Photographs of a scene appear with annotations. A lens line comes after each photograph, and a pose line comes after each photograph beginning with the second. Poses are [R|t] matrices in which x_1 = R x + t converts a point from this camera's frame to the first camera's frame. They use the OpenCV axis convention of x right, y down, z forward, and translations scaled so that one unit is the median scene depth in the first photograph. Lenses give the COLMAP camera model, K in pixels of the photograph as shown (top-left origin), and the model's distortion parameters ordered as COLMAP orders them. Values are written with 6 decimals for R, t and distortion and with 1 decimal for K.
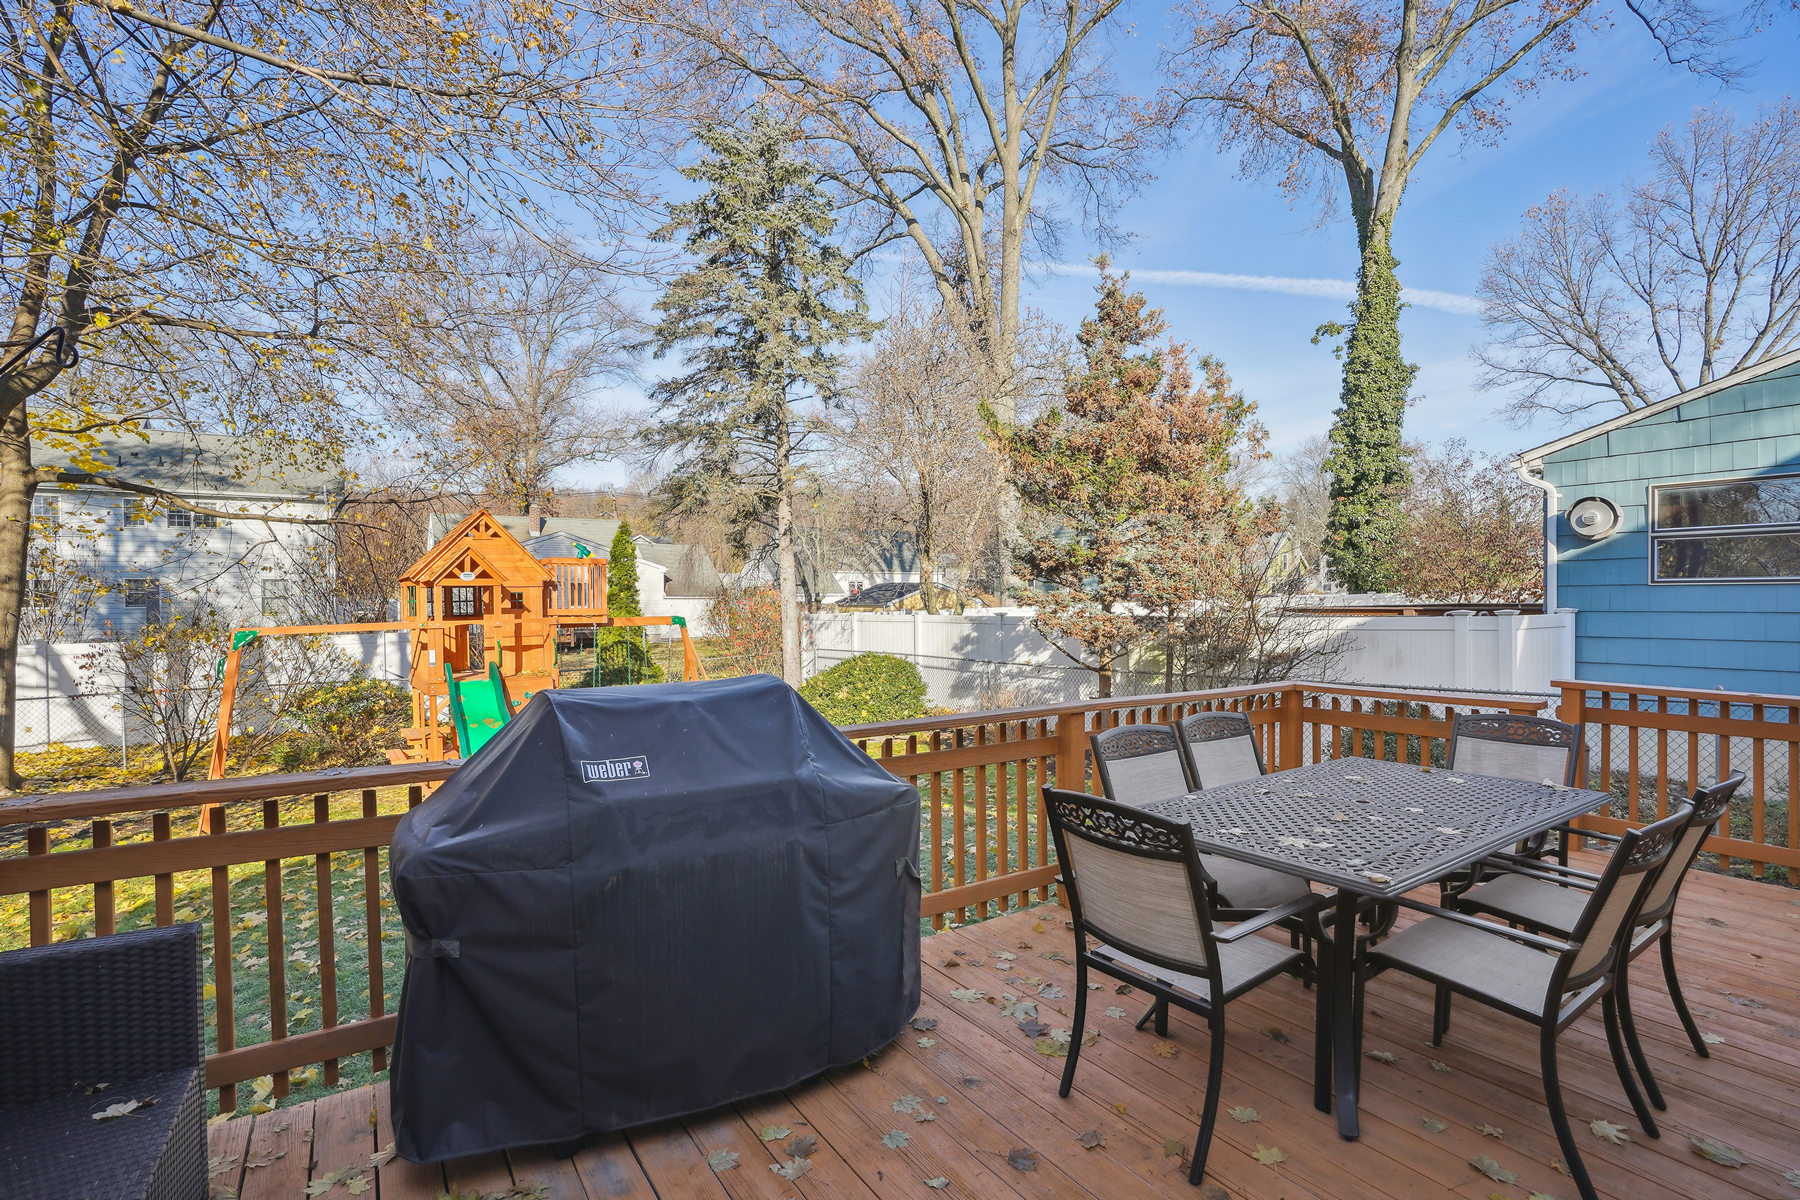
lens RADIAL K [[829.2, 0, 892.8], [0, 829.2, 595.0], [0, 0, 1]] dist [-0.062914, 0.021141]
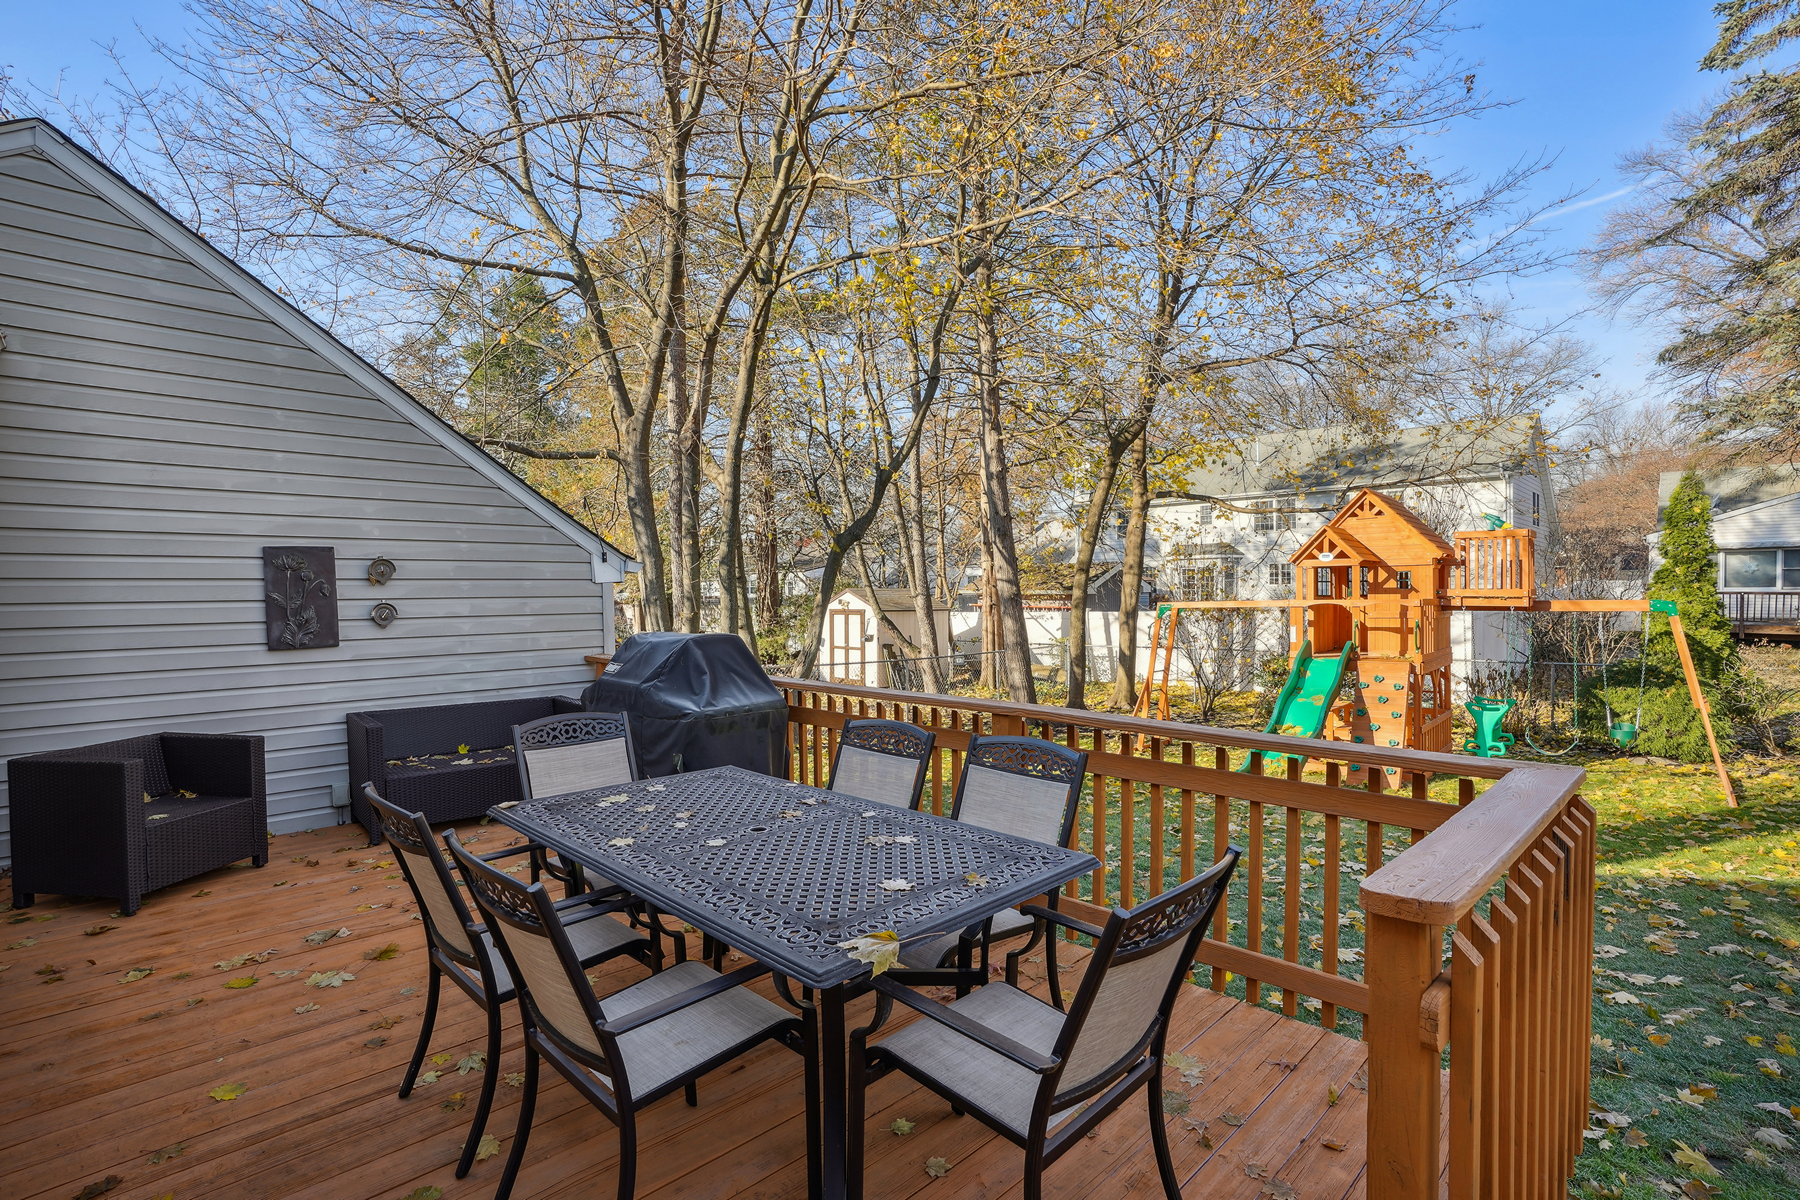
lens RADIAL K [[829.2, 0, 892.8], [0, 829.2, 595.0], [0, 0, 1]] dist [-0.062914, 0.021141]
pose [[0.187586, 0.018816, -0.982068, 0.388308], [0.011006, 0.999713, 0.021257, -0.002754], [0.982186, -0.014797, 0.187325, 0.262962]]
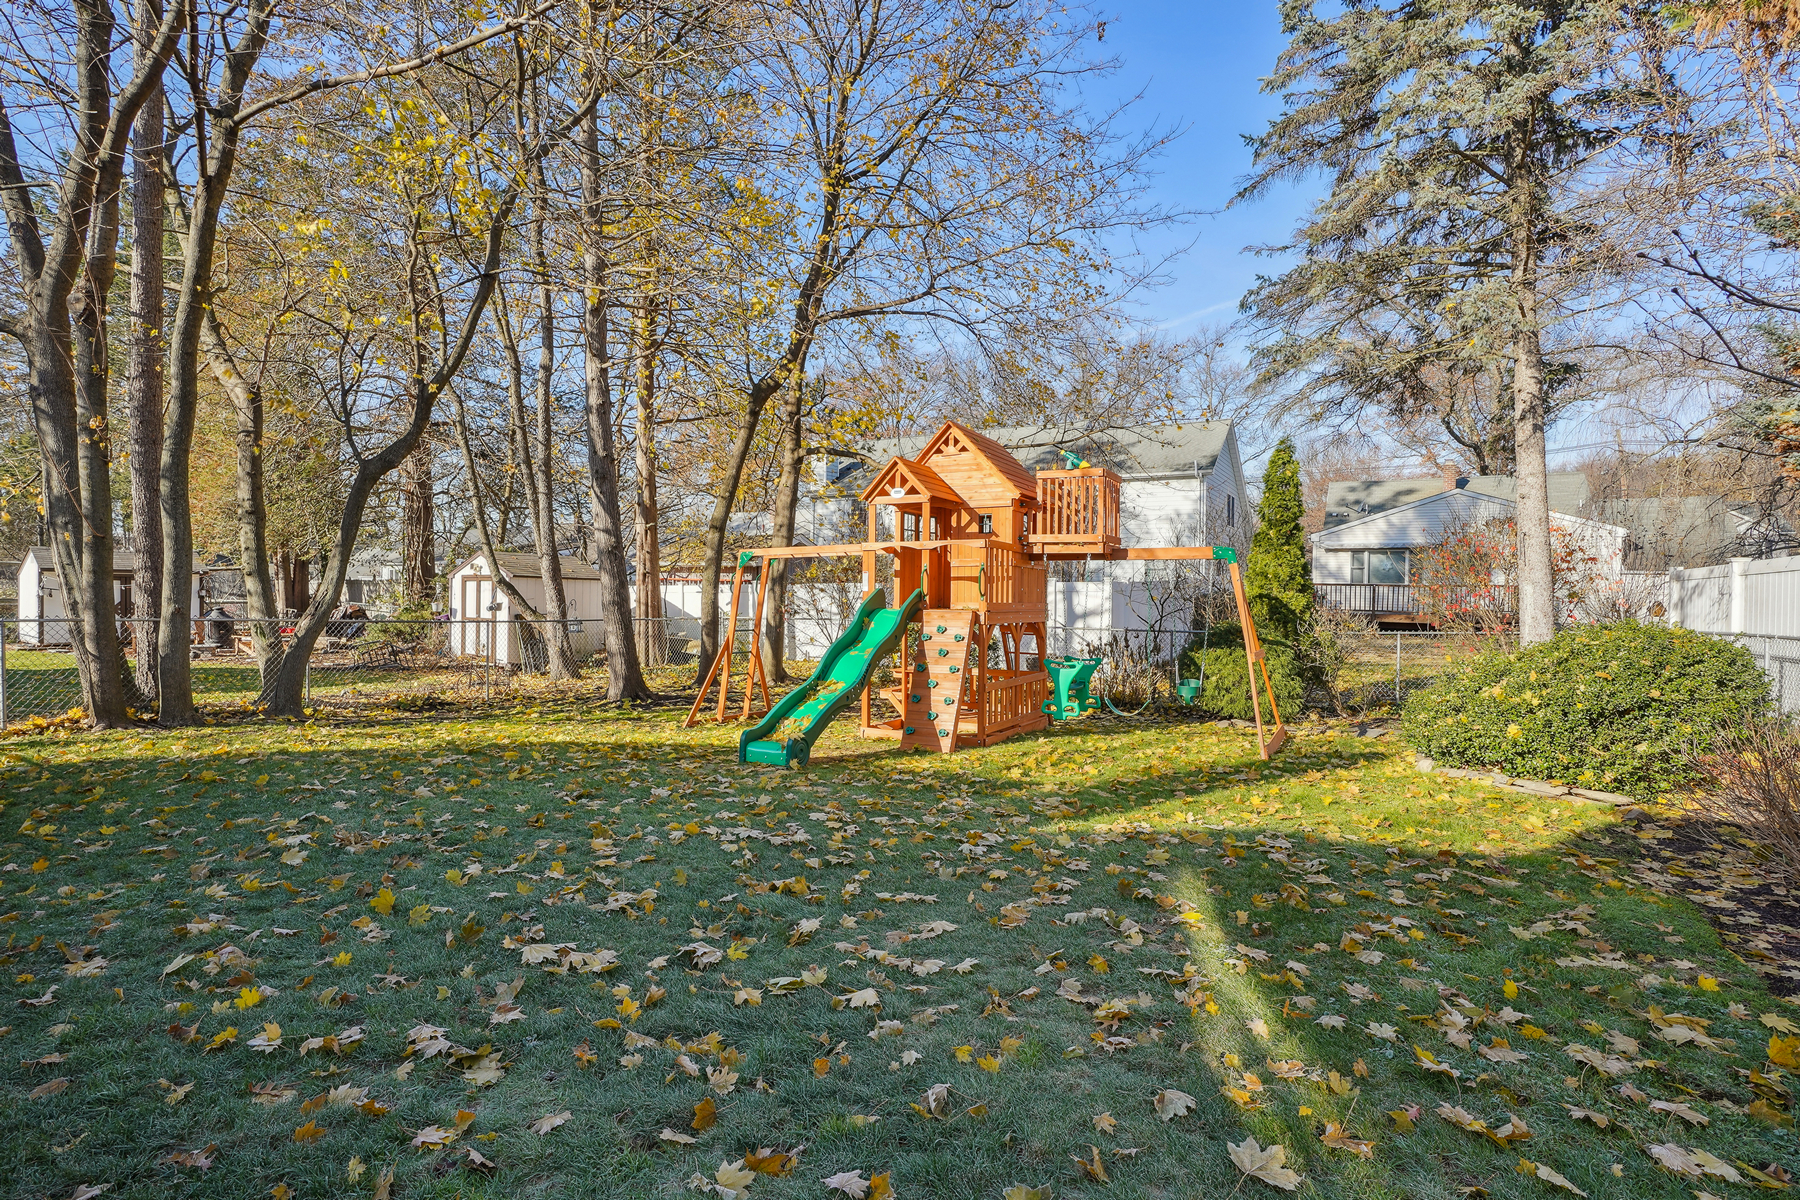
lens RADIAL K [[835.9, 0, 877.1], [0, 835.9, 604.8], [0, 0, 1]] dist [-0.070419, 0.021885]
pose [[0.410310, 0.034256, -0.911303, 0.318451], [-0.015672, 0.999412, 0.030511, 0.072711], [0.911811, 0.001763, 0.410605, 0.590840]]
